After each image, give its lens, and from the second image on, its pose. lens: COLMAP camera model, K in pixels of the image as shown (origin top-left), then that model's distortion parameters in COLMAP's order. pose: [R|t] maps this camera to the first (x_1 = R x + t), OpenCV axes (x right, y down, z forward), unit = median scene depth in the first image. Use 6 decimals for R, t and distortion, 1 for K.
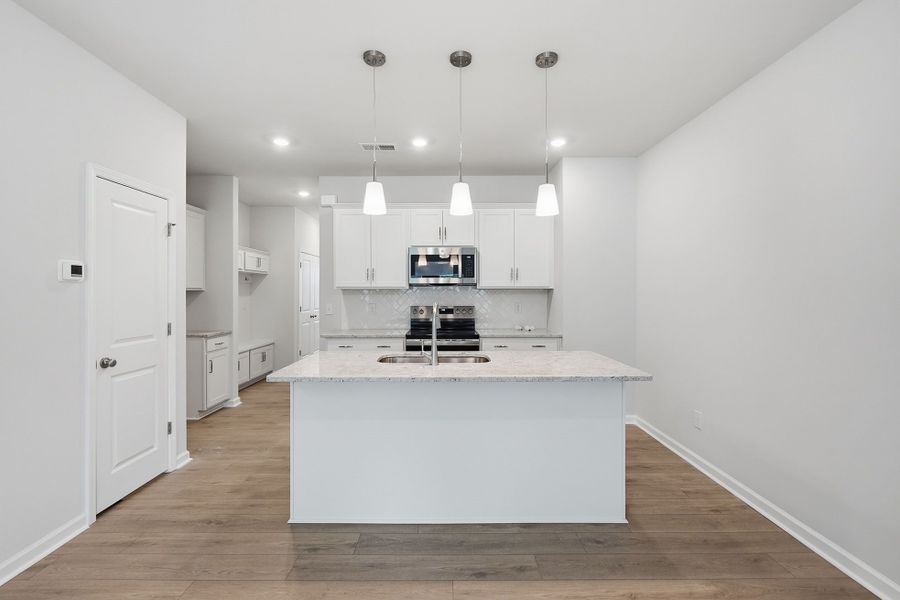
lens RADIAL K [[390.2, 0, 448.5], [0, 390.2, 294.9], [0, 0, 1]] dist [-0.002615, -0.000160]
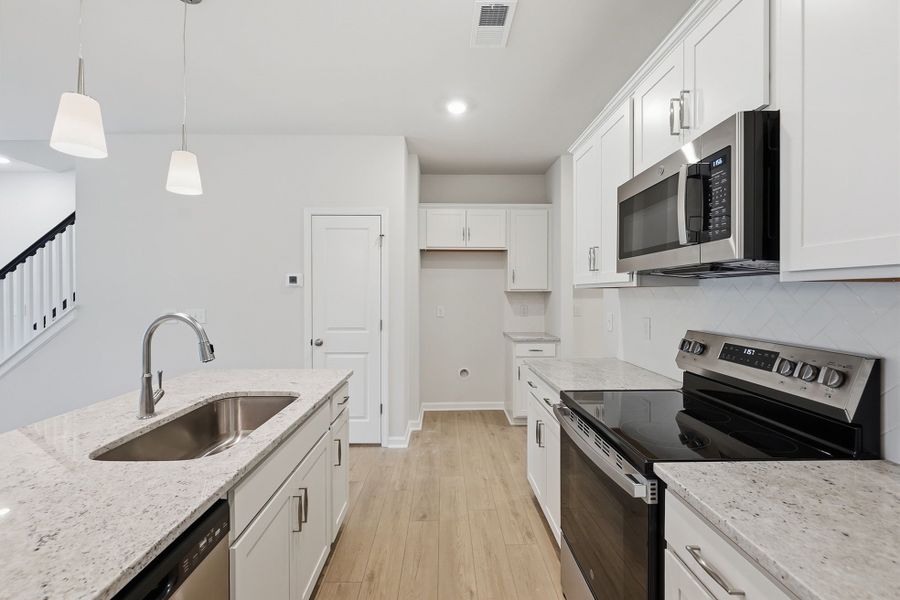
lens RADIAL K [[388.4, 0, 448.8], [0, 388.4, 295.7], [0, 0, 1]] dist [-0.001320, -0.001049]
pose [[0.003996, 0.007494, -0.999964, 0.328838], [-0.006050, 0.999954, 0.007469, -0.007609], [0.999974, 0.006020, 0.004041, 0.864942]]
